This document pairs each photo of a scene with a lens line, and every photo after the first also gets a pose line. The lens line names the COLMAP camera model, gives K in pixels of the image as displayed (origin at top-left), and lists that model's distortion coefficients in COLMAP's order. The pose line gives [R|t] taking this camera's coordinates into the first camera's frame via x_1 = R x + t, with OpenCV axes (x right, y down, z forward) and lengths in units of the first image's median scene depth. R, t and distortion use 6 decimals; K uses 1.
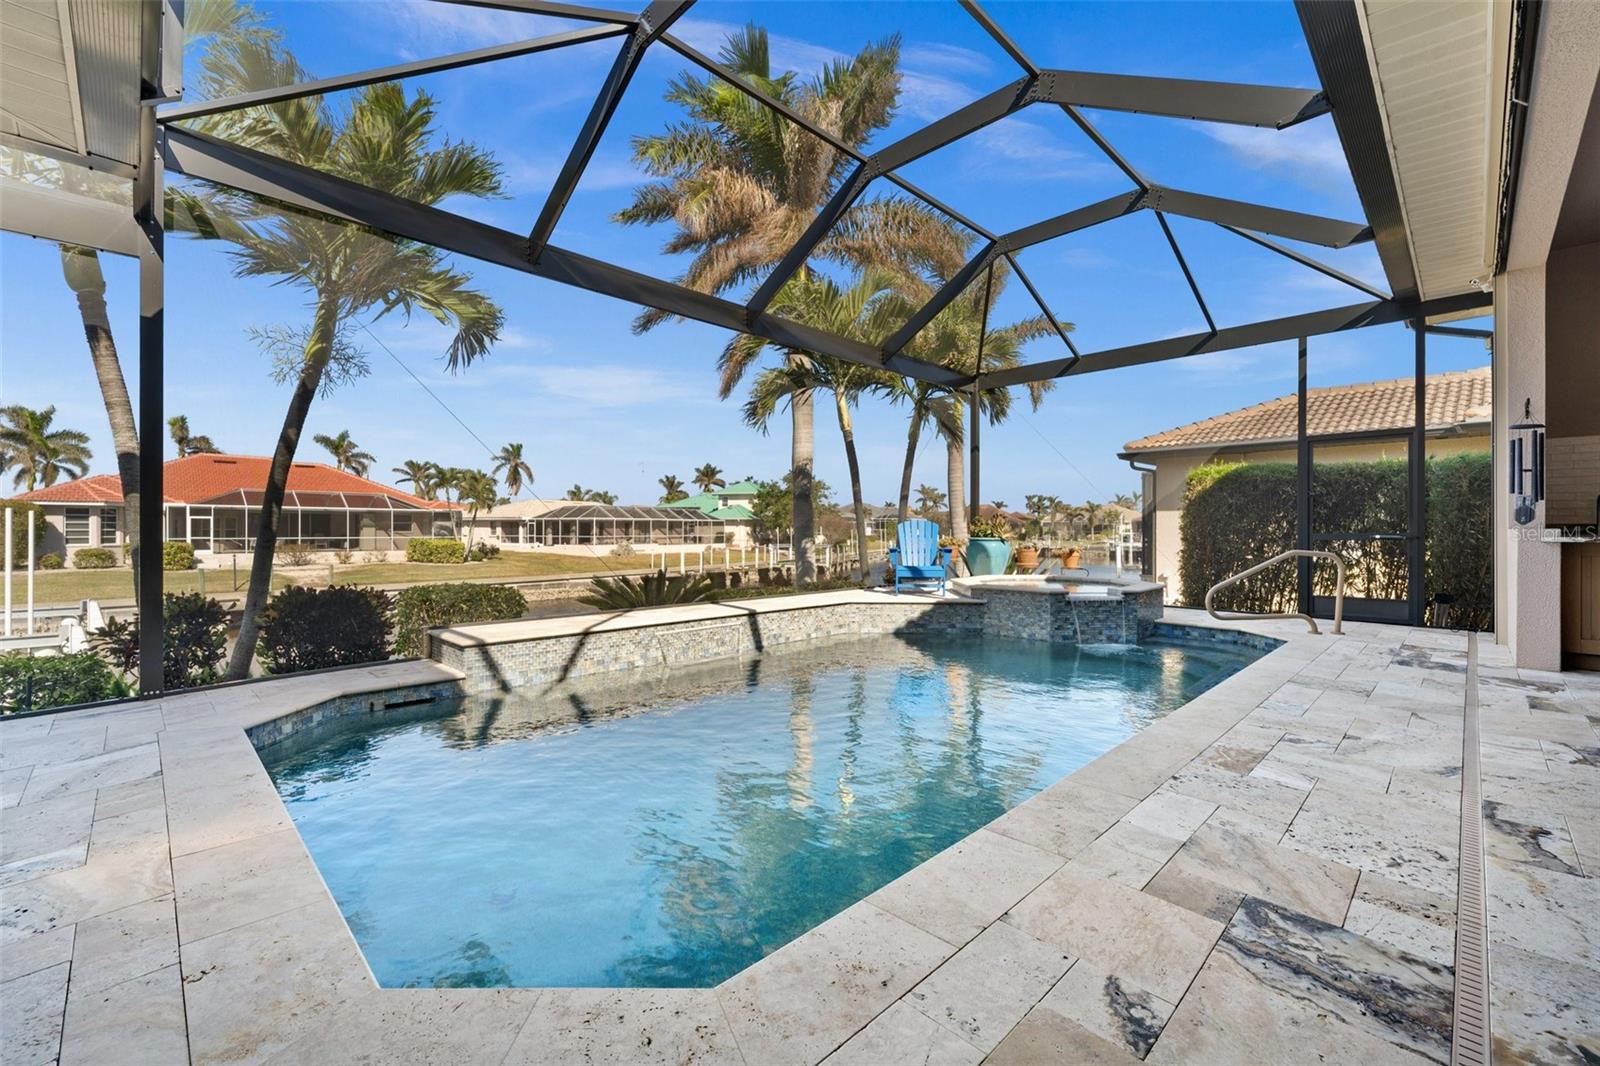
lens RADIAL K [[672.7, 0, 799.6], [0, 672.7, 530.7], [0, 0, 1]] dist [-0.000802, -0.000328]
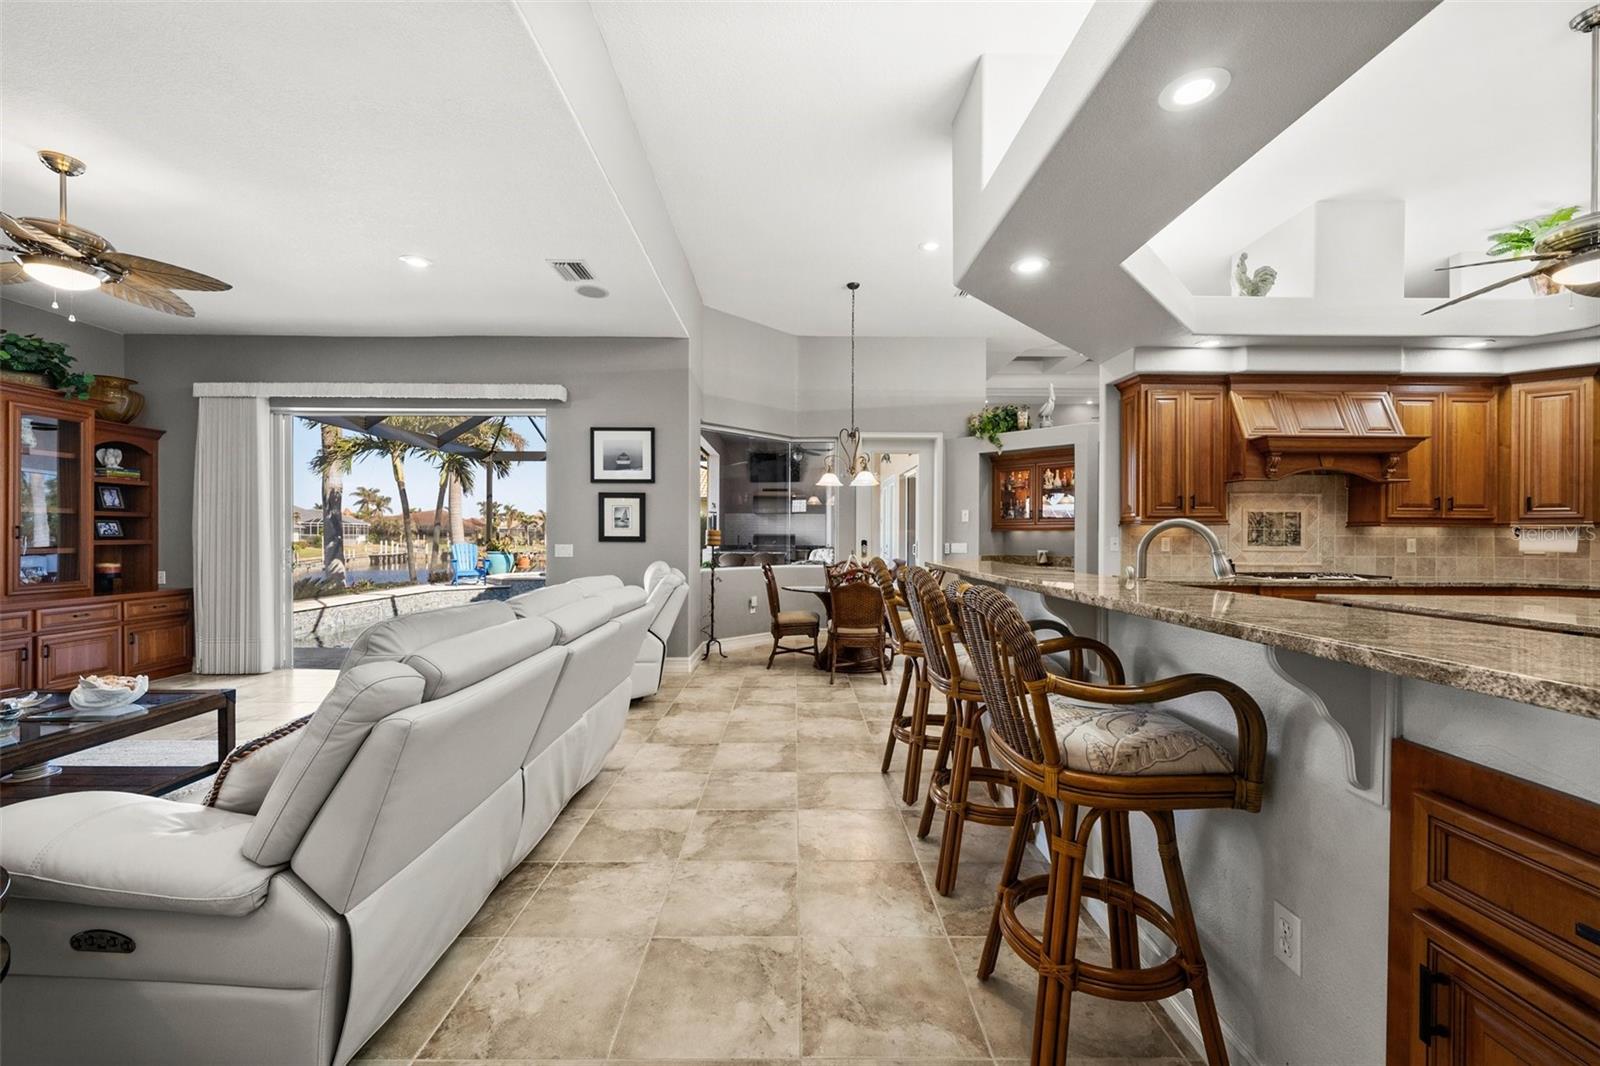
lens RADIAL K [[635.2, 0, 797.3], [0, 635.2, 536.8], [0, 0, 1]] dist [0.000569, 0.000067]
pose [[0.702997, 0.001143, 0.711191, -0.096534], [-0.003006, 0.999995, 0.001364, -0.009138], [-0.711186, -0.003097, 0.702997, -0.190221]]
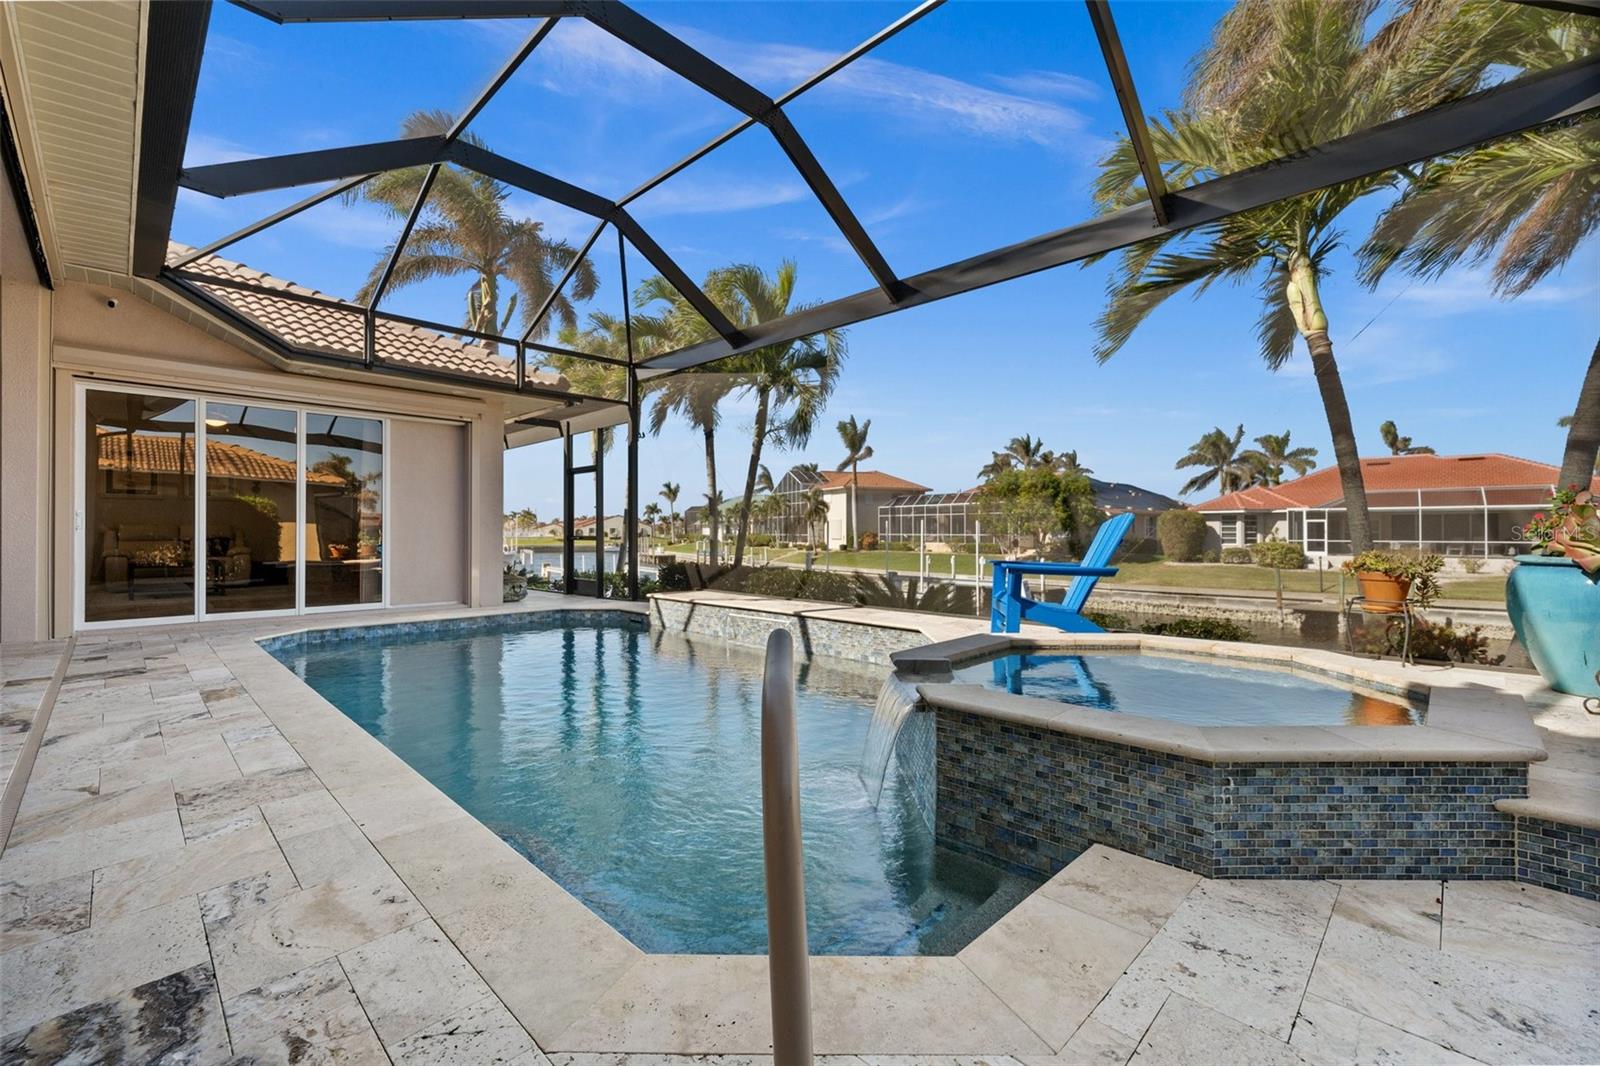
lens RADIAL K [[672.7, 0, 799.6], [0, 672.7, 530.7], [0, 0, 1]] dist [-0.000802, -0.000328]
pose [[0.009369, -0.002422, -0.999953, 0.175488], [-0.001461, 0.999996, -0.002436, -0.000128], [0.999955, 0.001484, 0.009365, 0.186828]]
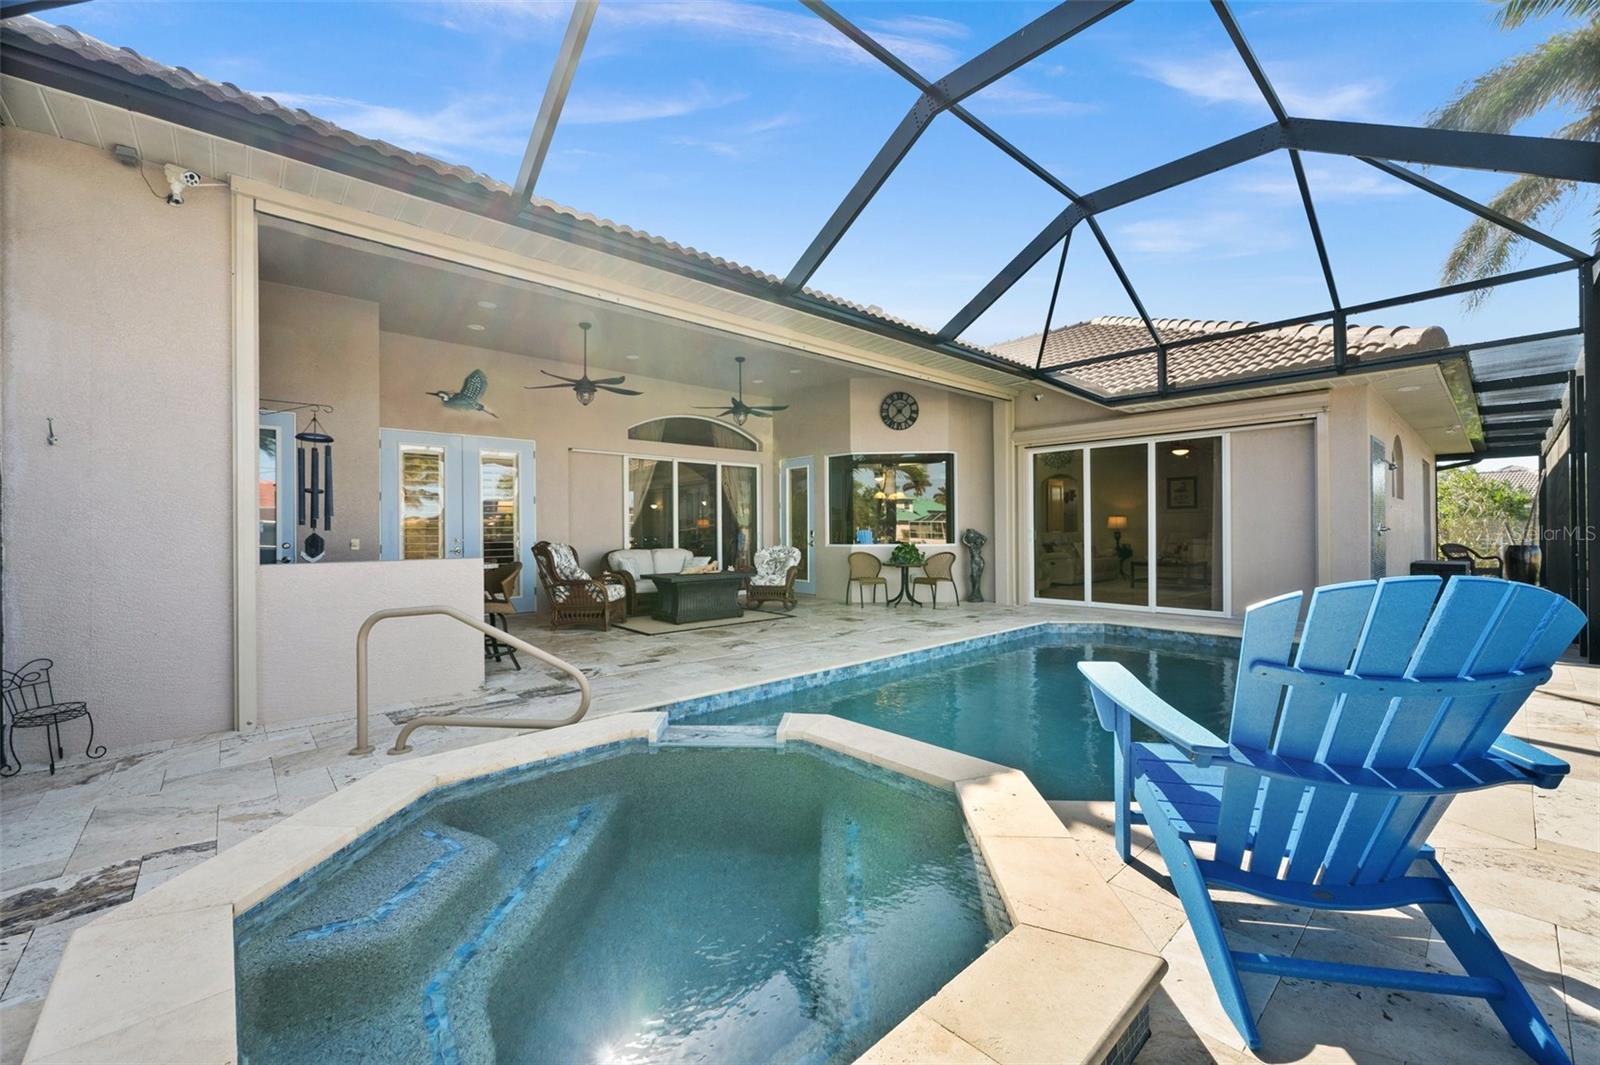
lens RADIAL K [[632.8, 0, 798.5], [0, 632.8, 528.2], [0, 0, 1]] dist [-0.001341, -0.000009]
pose [[-0.998211, 0.006475, 0.059430, 0.073589], [0.006369, 0.999978, -0.001973, -0.006459], [-0.059441, -0.001591, -0.998231, 0.284685]]
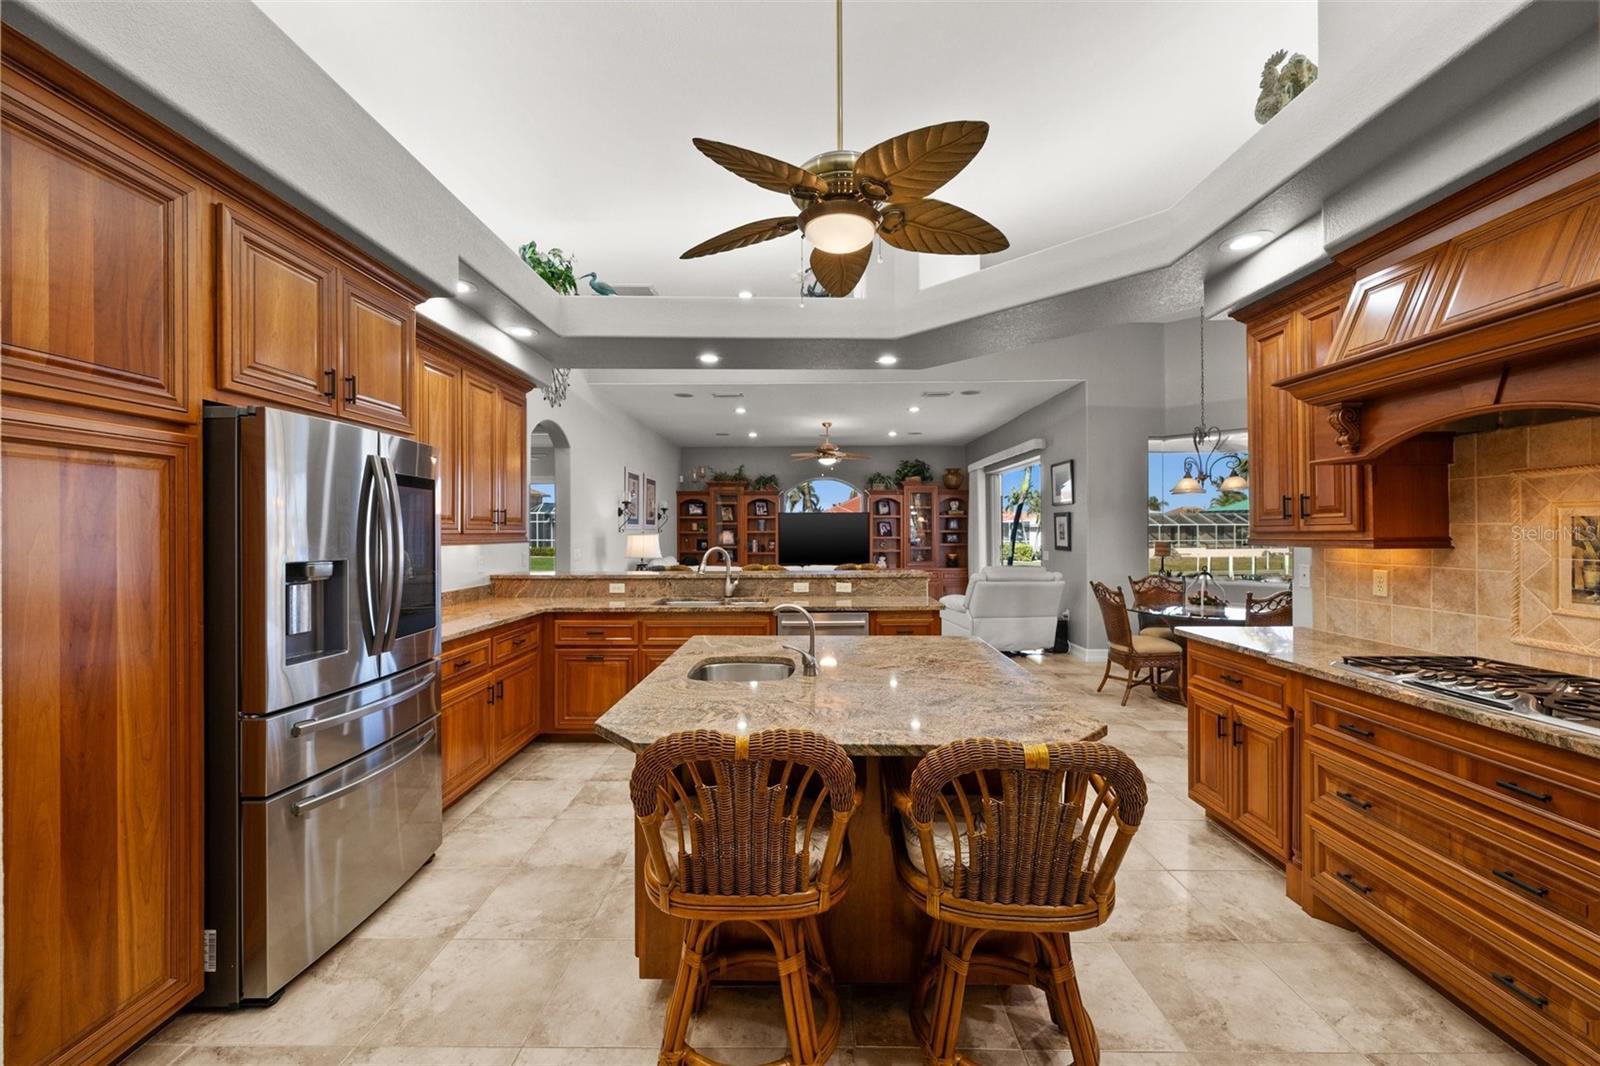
lens RADIAL K [[629.0, 0, 799.3], [0, 629.0, 531.1], [0, 0, 1]] dist [-0.000841, -0.000041]
pose [[0.700408, -0.003892, -0.713733, 0.082961], [0.004088, 0.999991, -0.001442, -0.014168], [0.713731, -0.001907, 0.700417, -0.255049]]
